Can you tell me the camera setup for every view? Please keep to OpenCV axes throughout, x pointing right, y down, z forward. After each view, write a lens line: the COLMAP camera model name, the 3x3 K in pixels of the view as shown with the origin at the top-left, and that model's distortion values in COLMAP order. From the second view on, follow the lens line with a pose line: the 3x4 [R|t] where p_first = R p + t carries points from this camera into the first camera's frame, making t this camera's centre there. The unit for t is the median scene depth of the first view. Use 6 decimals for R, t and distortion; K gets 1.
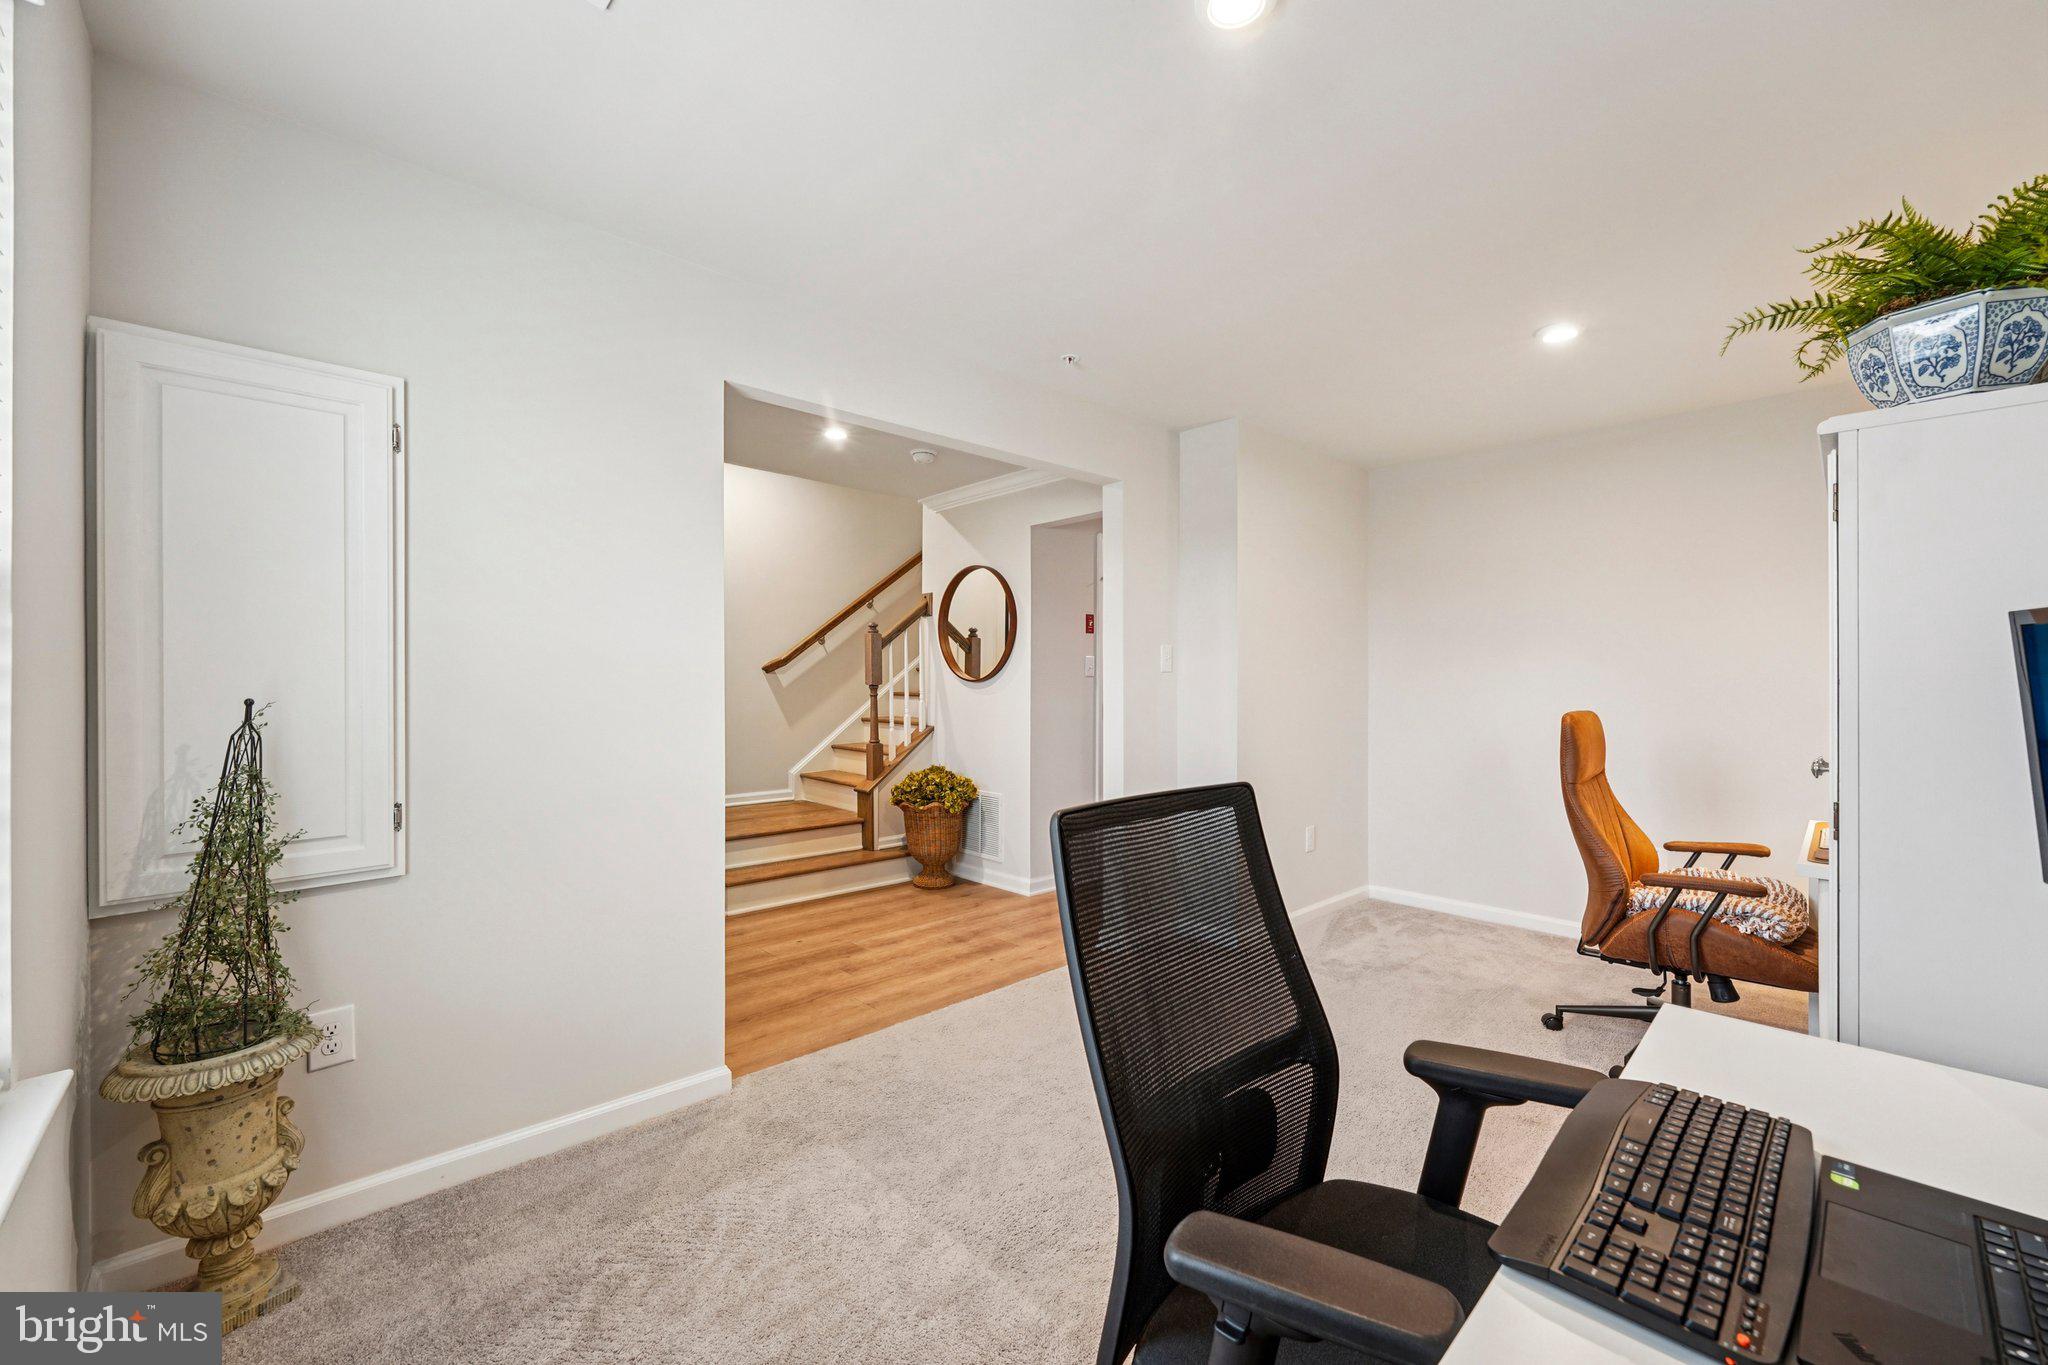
lens RADIAL K [[822.8, 0, 1027.1], [0, 822.8, 668.4], [0, 0, 1]] dist [-0.000627, -0.000149]
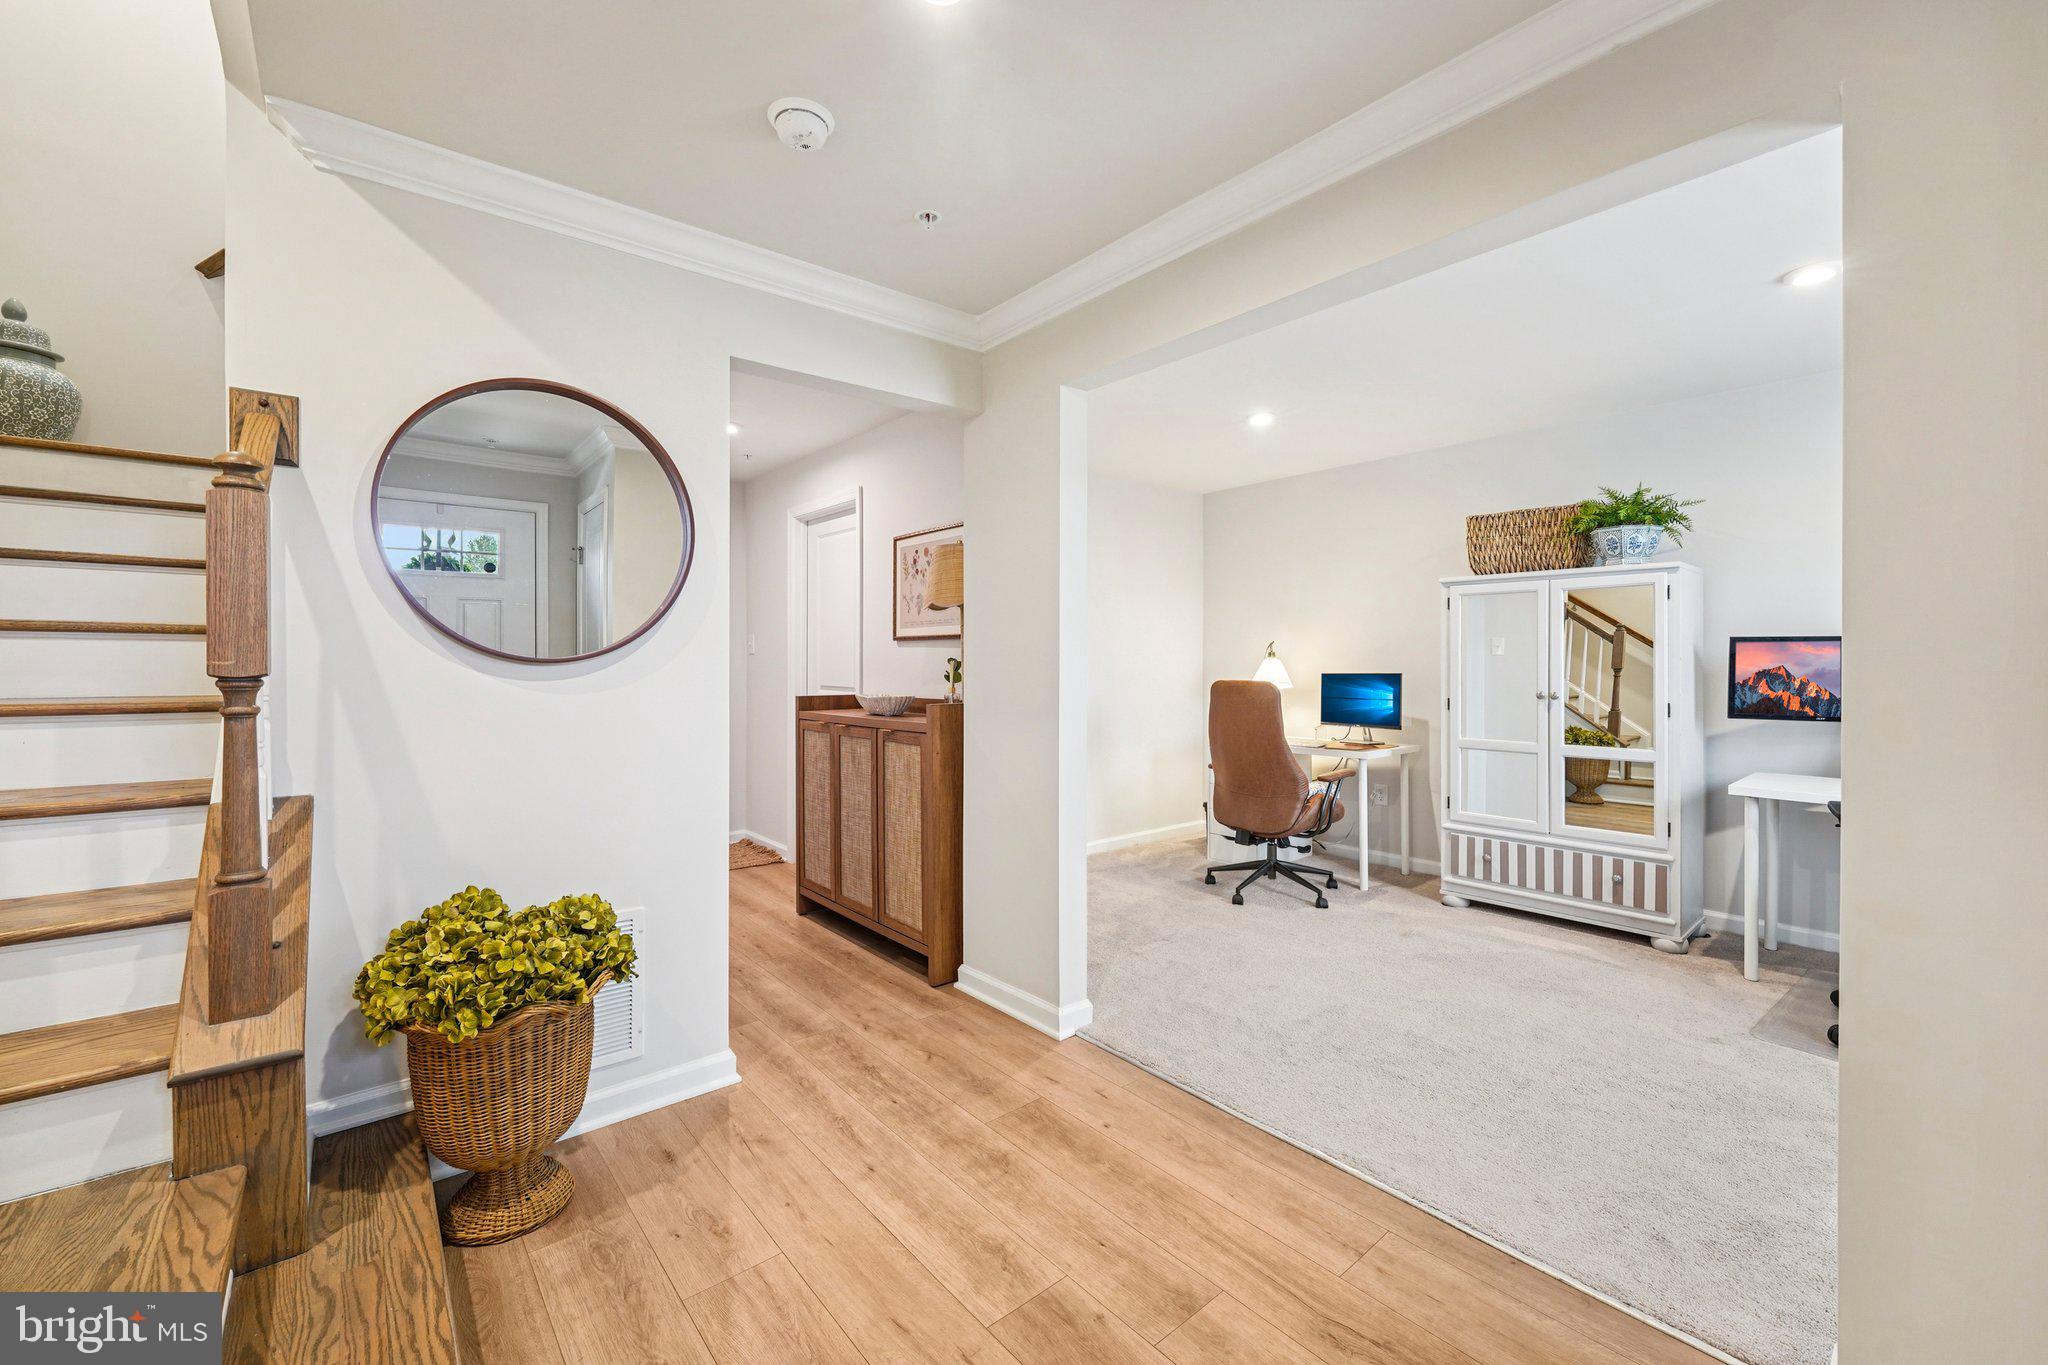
lens RADIAL K [[822.8, 0, 1027.1], [0, 822.8, 668.4], [0, 0, 1]] dist [-0.000627, -0.000149]
pose [[0.062627, -0.002922, 0.998033, -0.456194], [-0.016775, 0.999851, 0.003980, 0.012471], [-0.997896, -0.016992, 0.062568, 0.724641]]
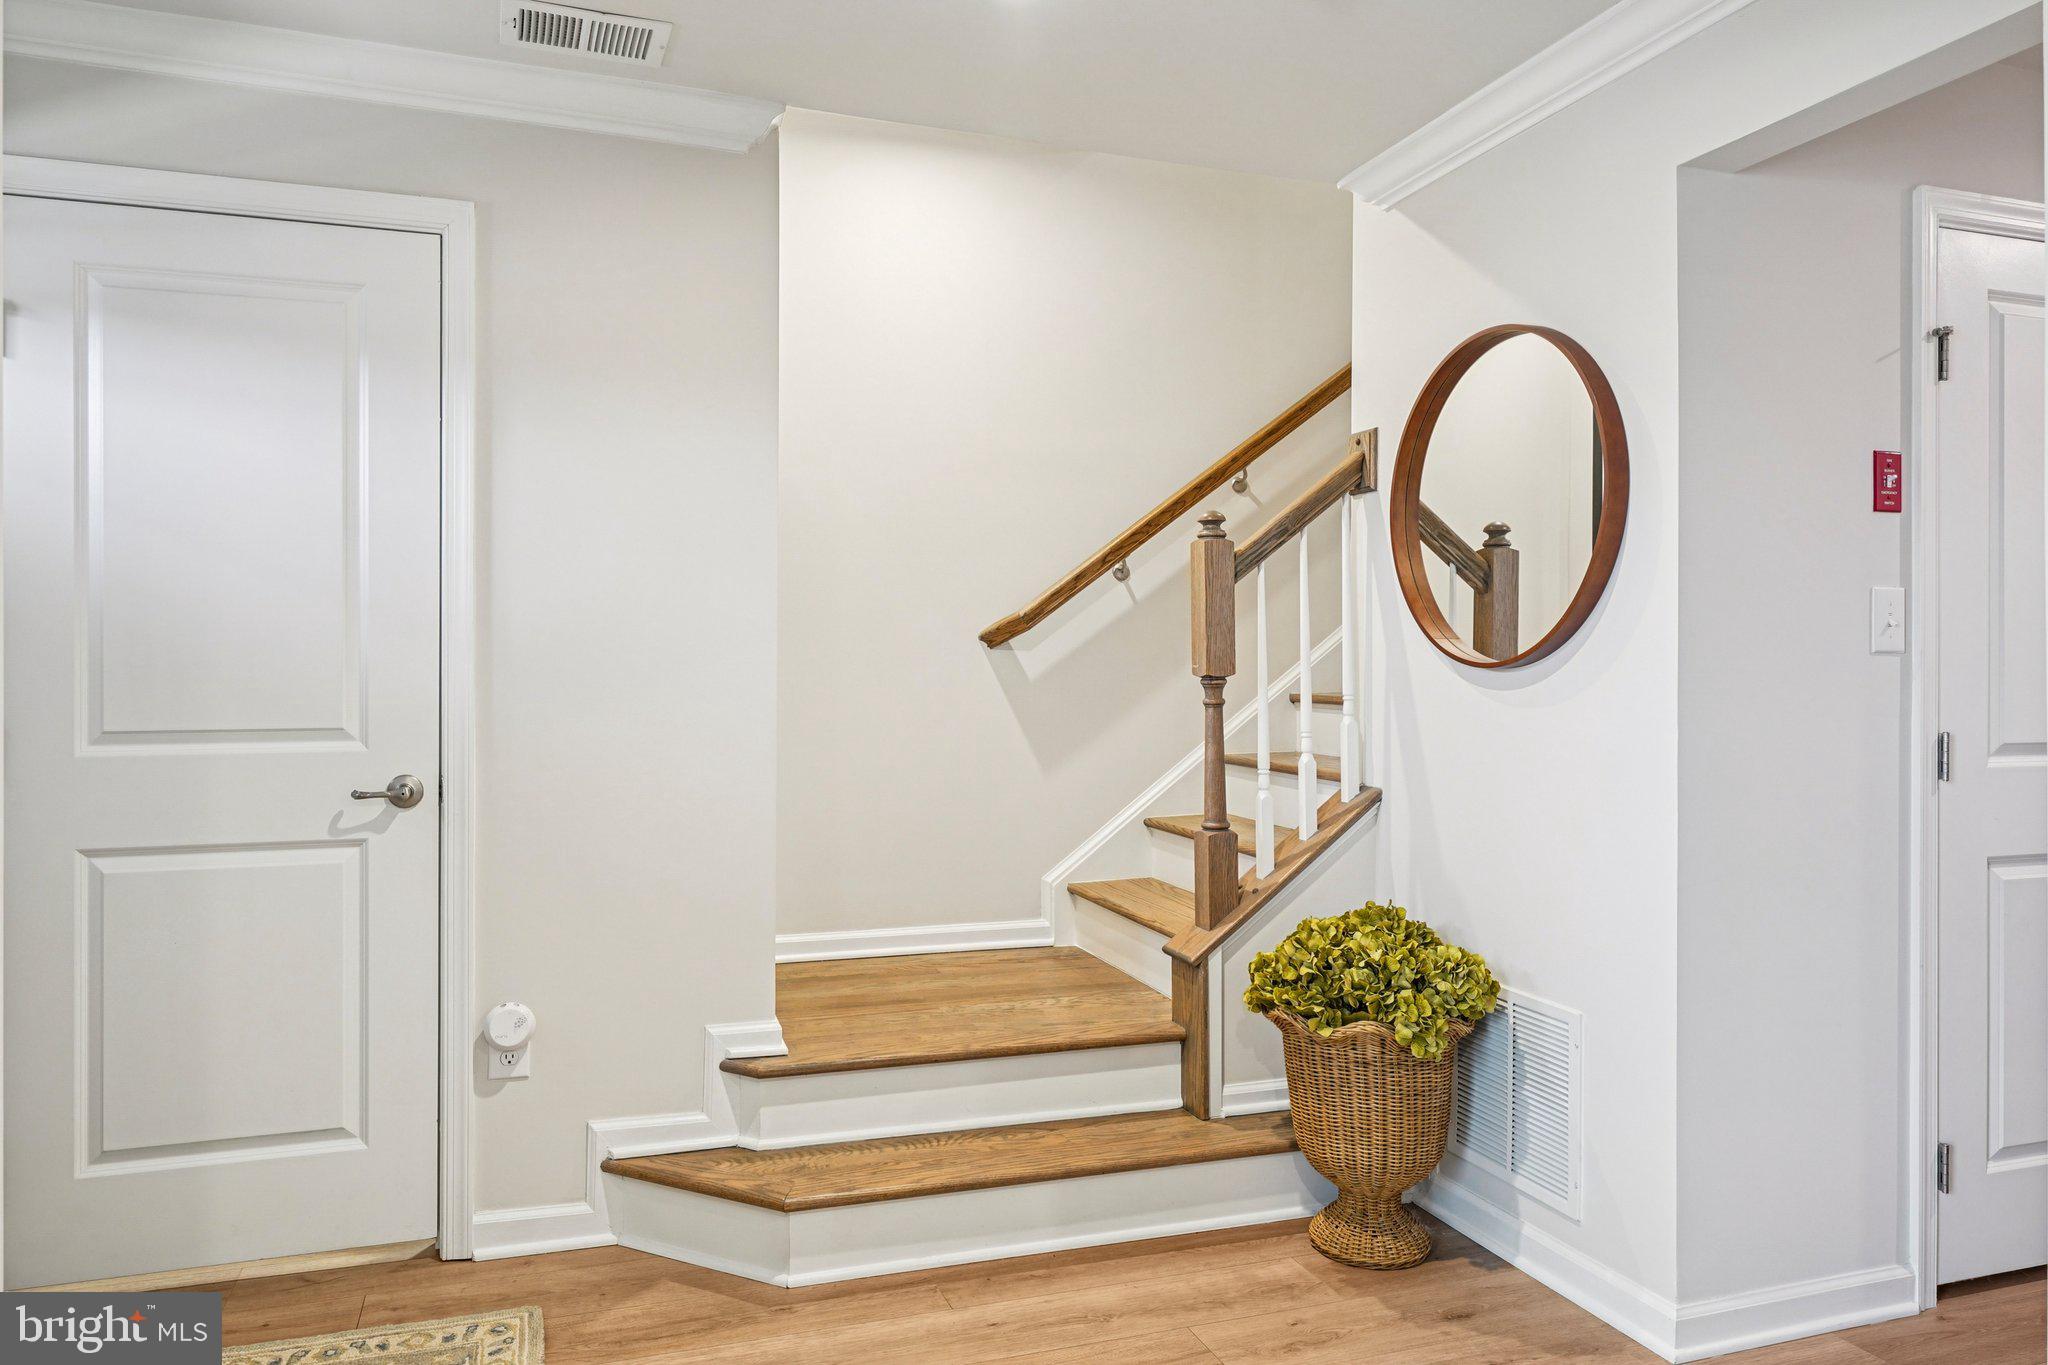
lens RADIAL K [[1360.3, 0, 1011.7], [0, 1360.3, 664.2], [0, 0, 1]] dist [0.003934, -0.001557]
pose [[0.907837, 0.000447, -0.419323, -0.007985], [0.005526, 0.999900, 0.013030, 0.005769], [0.419287, -0.014146, 0.907744, 0.397354]]
